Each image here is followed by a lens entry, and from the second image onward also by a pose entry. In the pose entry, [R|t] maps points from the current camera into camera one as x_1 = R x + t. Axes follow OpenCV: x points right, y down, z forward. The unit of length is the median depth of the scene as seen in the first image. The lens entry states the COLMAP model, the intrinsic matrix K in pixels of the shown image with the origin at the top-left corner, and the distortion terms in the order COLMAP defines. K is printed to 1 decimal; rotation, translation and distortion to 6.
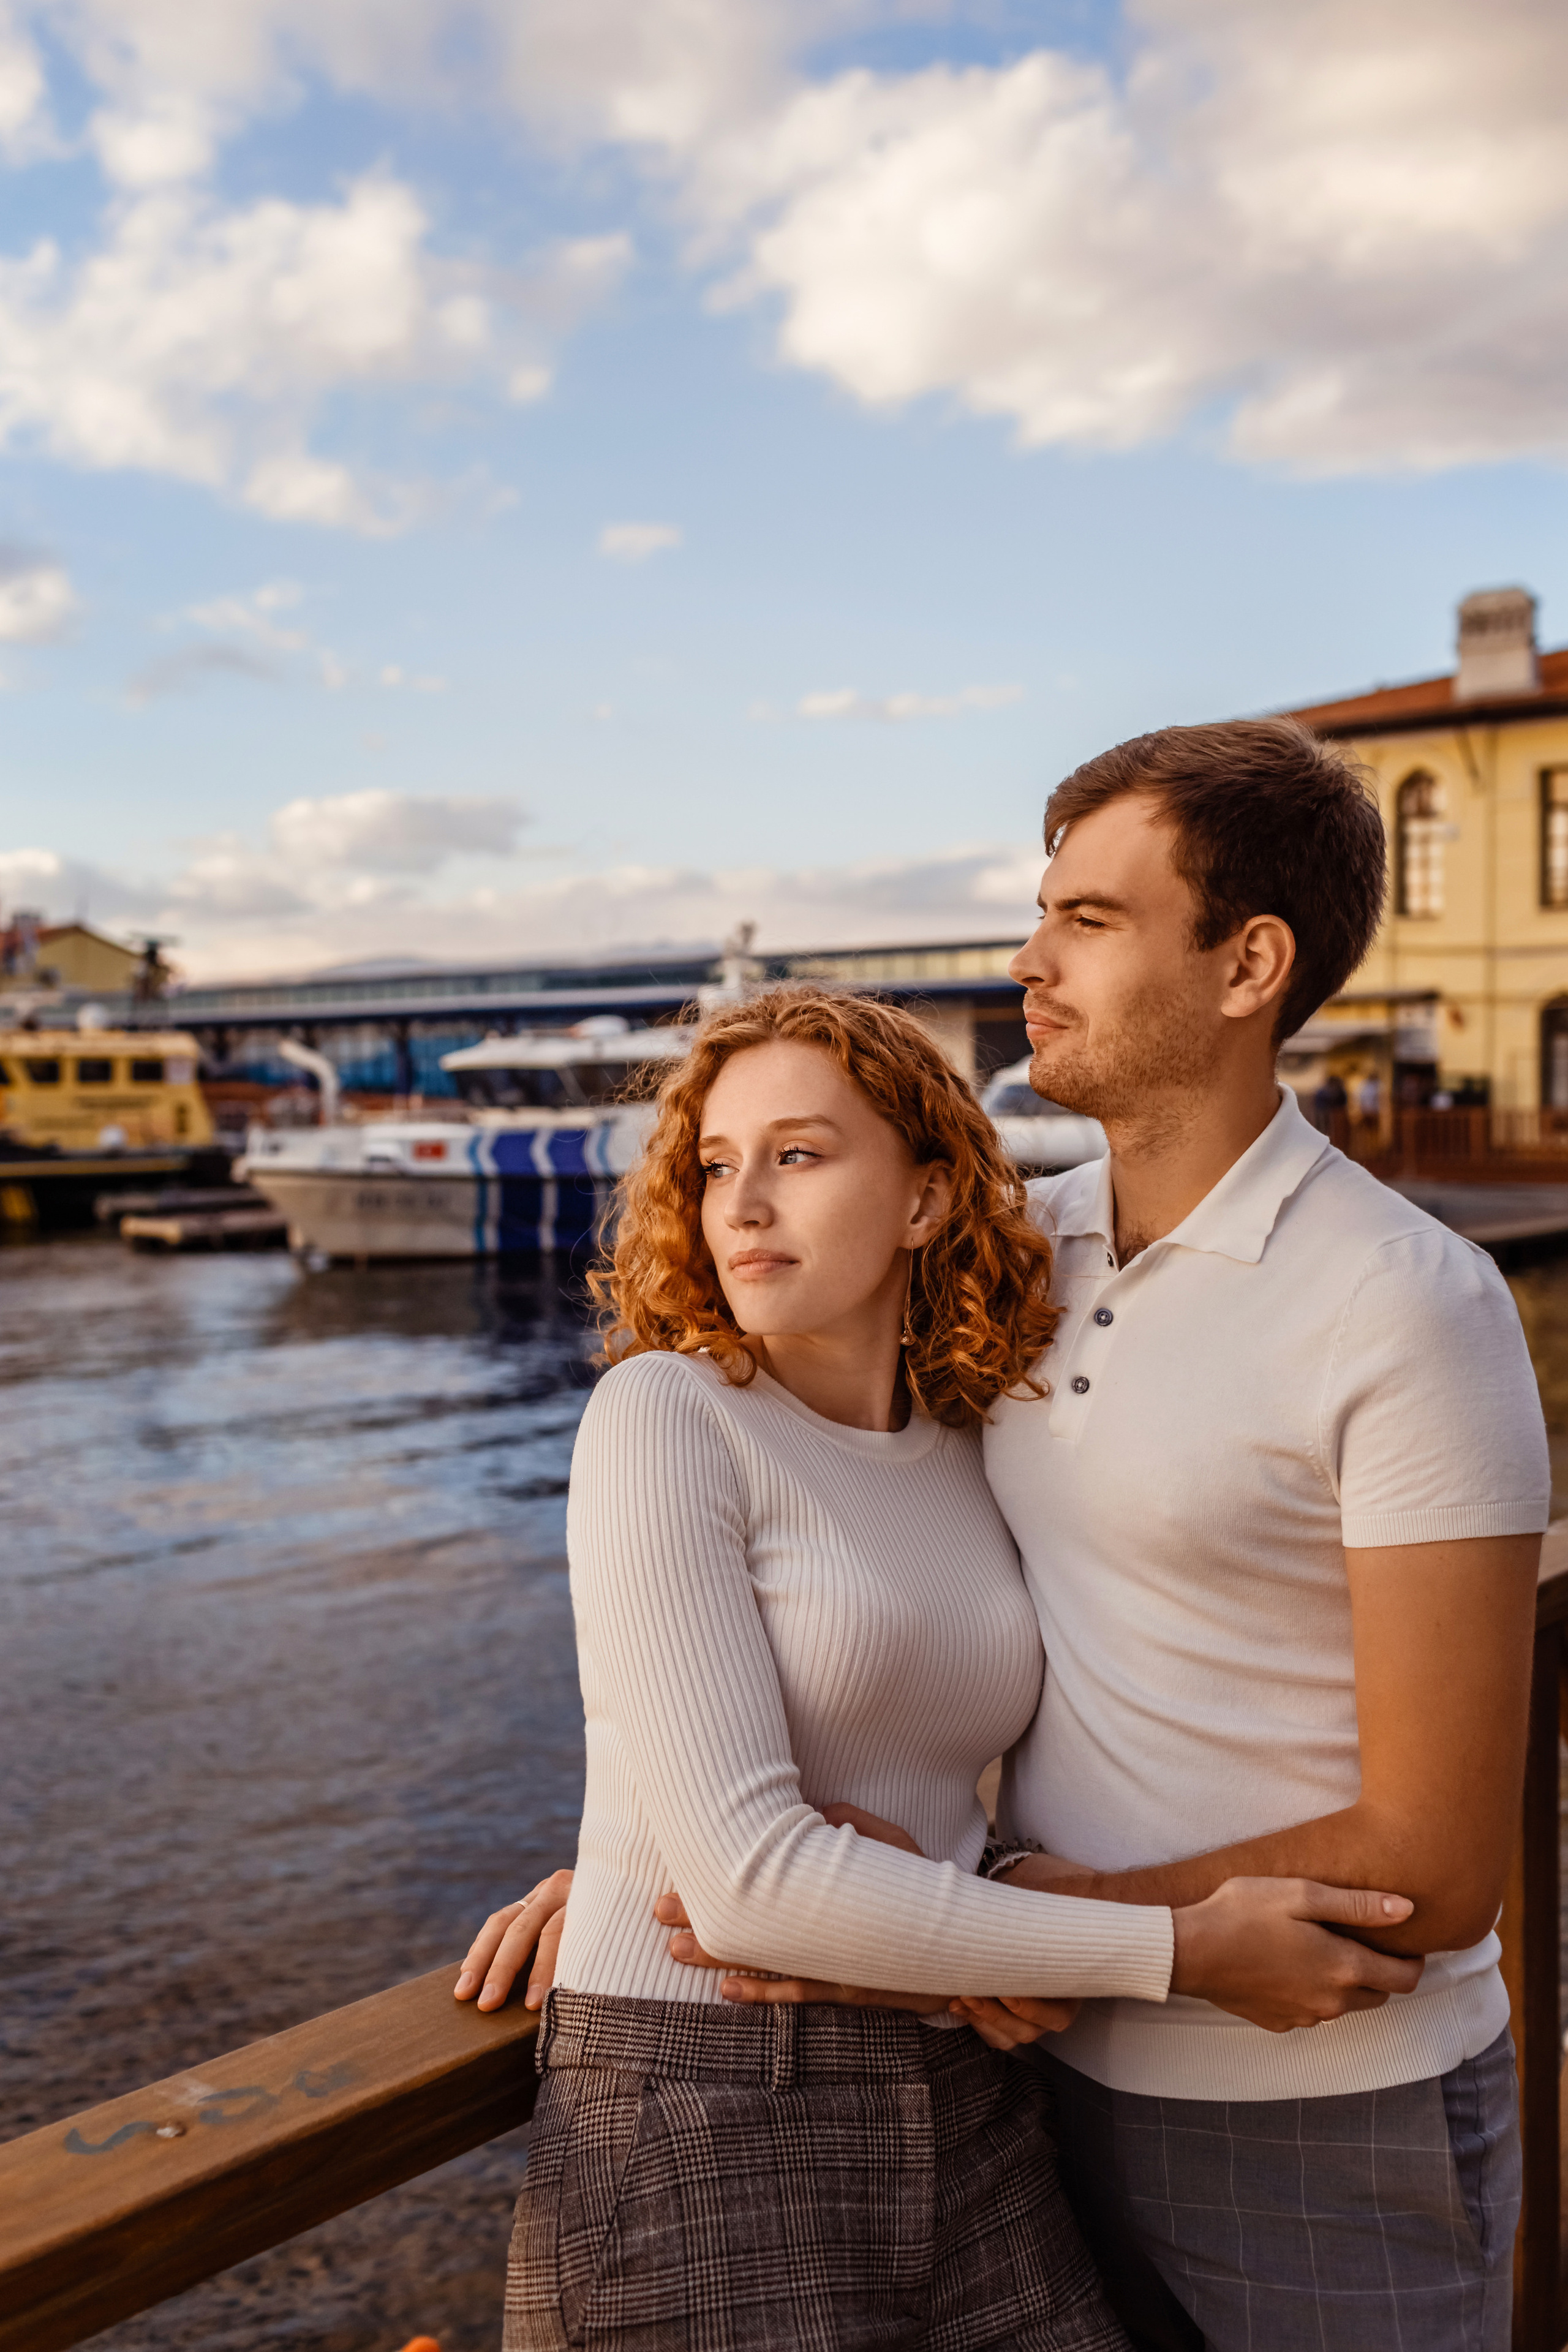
lens RADIAL K [[2247.8, 0, 783.8], [0, 2247.8, 1190.8], [0, 0, 1]] dist [-0.004206, 0.021964]
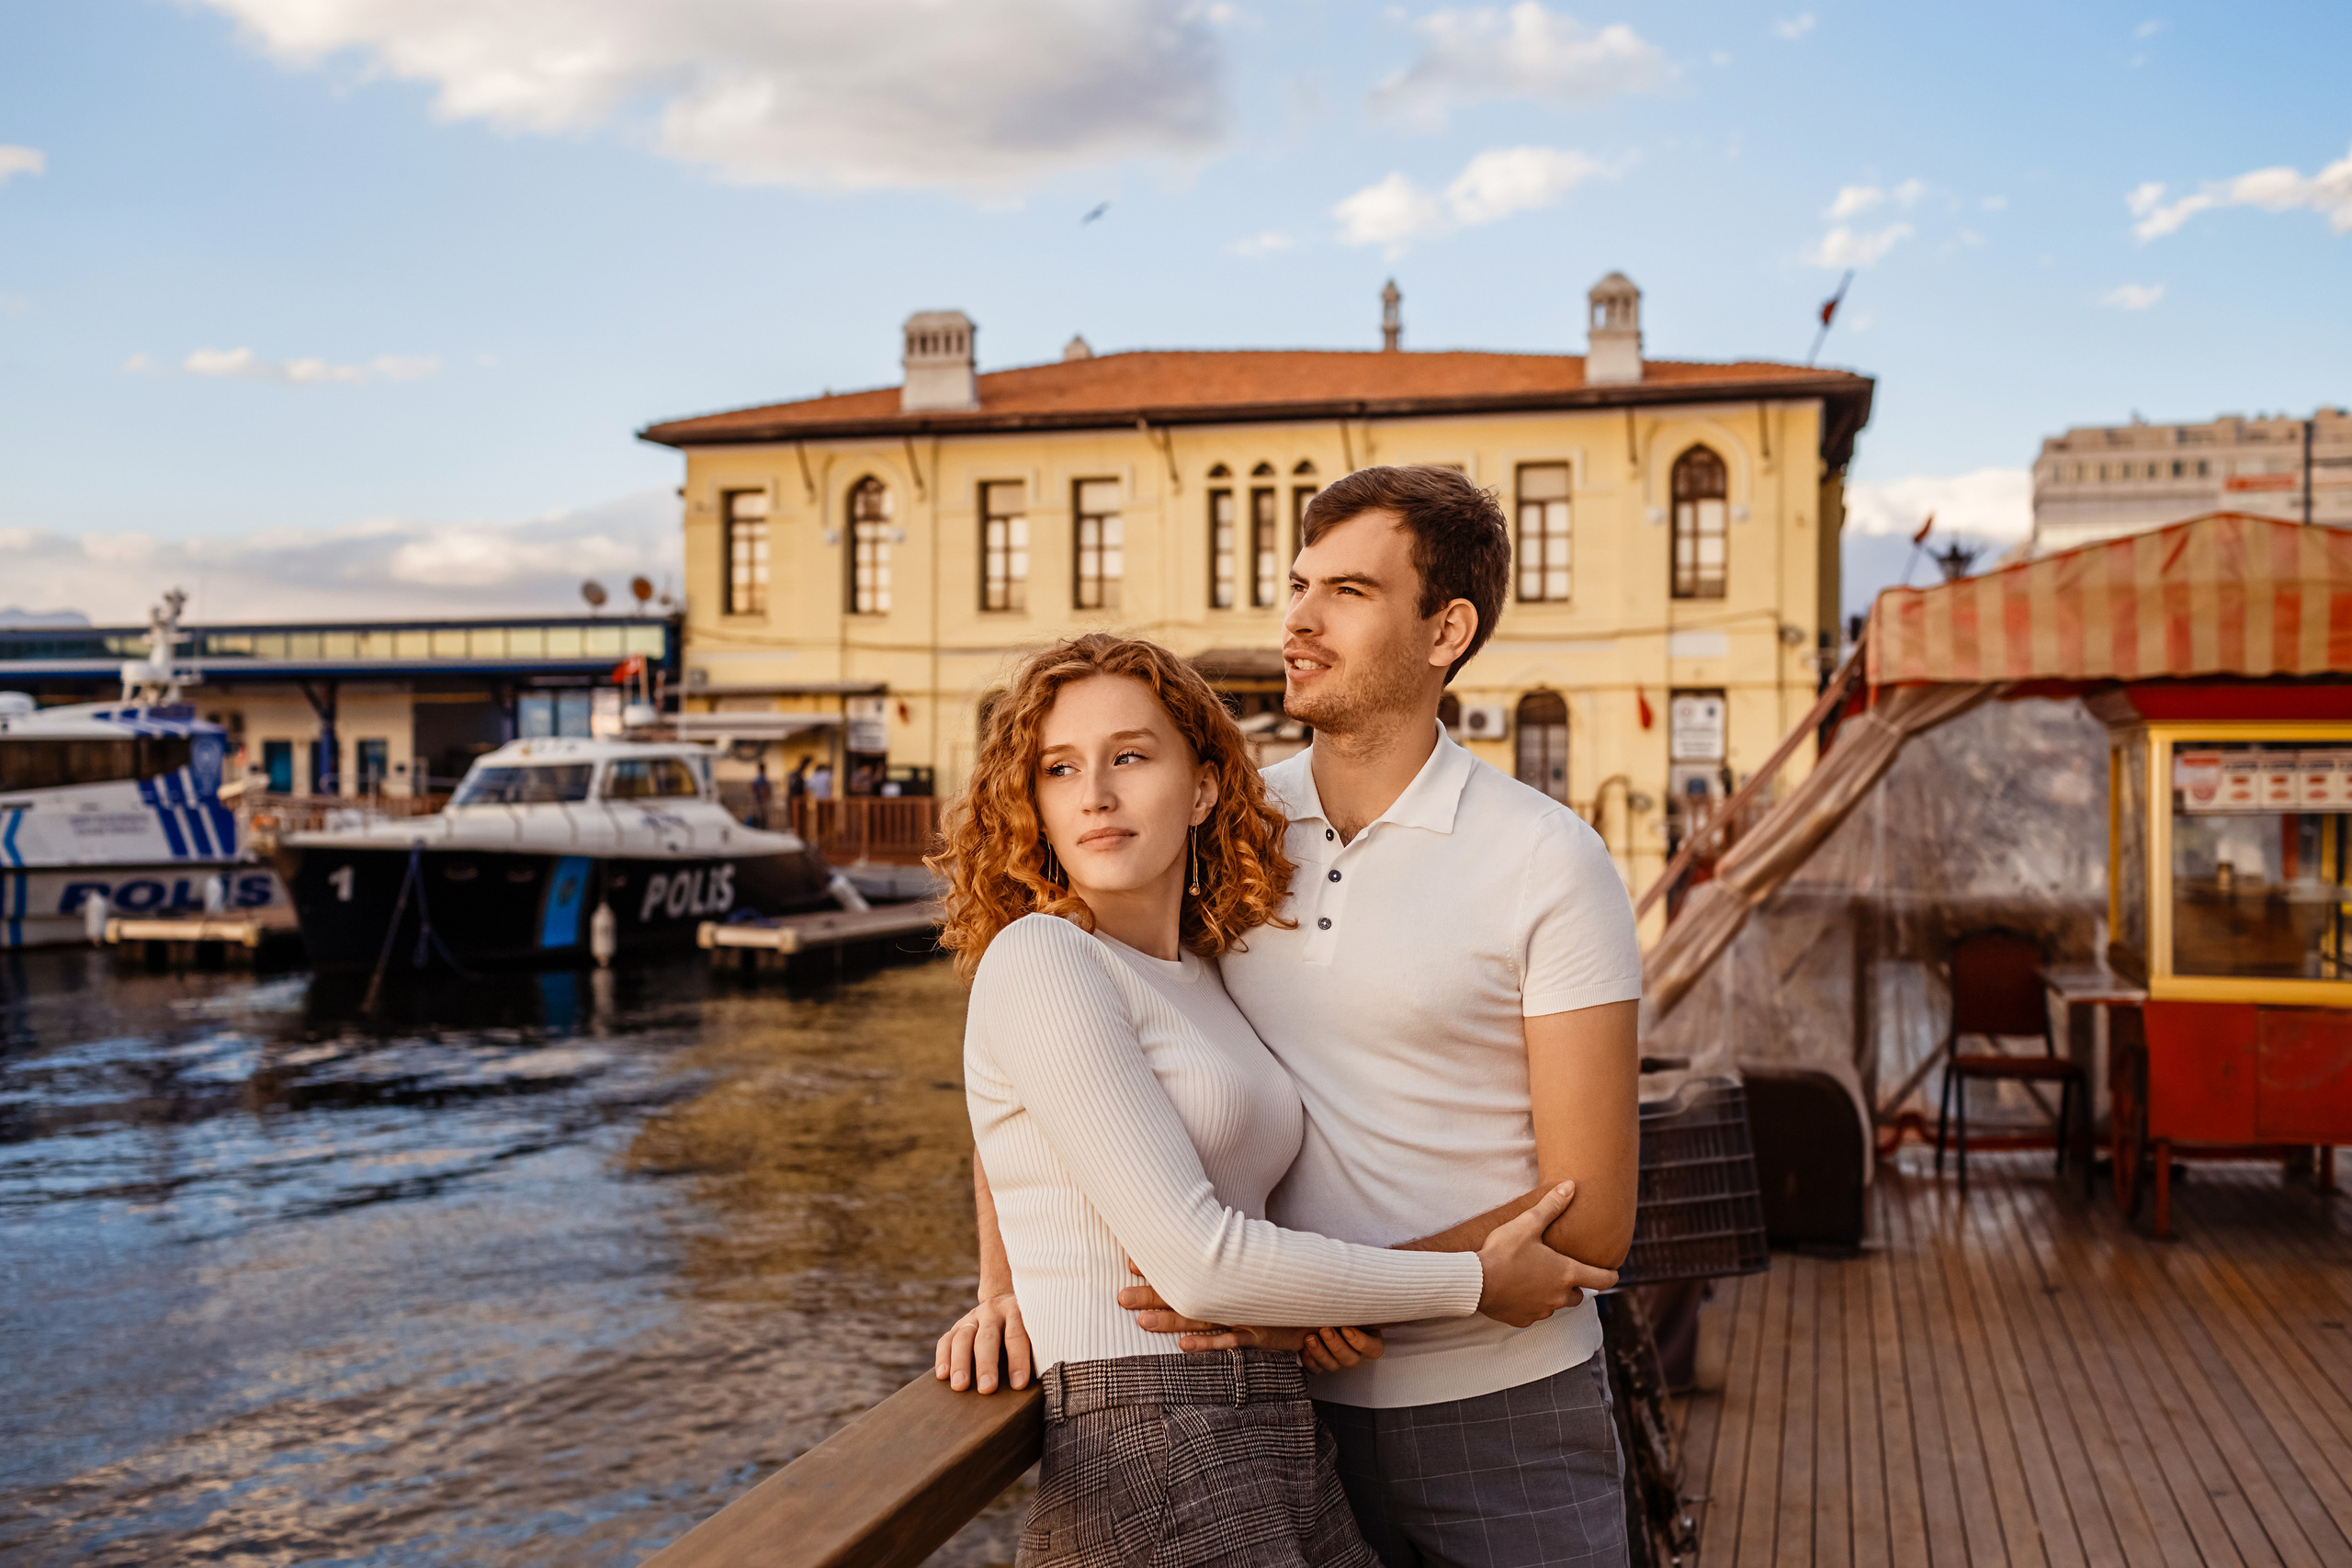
lens RADIAL K [[2305.4, 0, 1206.7], [0, 2305.4, 812.6], [0, 0, 1]] dist [0.006565, -0.031989]
pose [[0.893229, 0.001321, 0.449600, -0.564191], [0.014274, 0.999408, -0.031294, 0.059549], [-0.449376, 0.034370, 0.892681, -0.251860]]
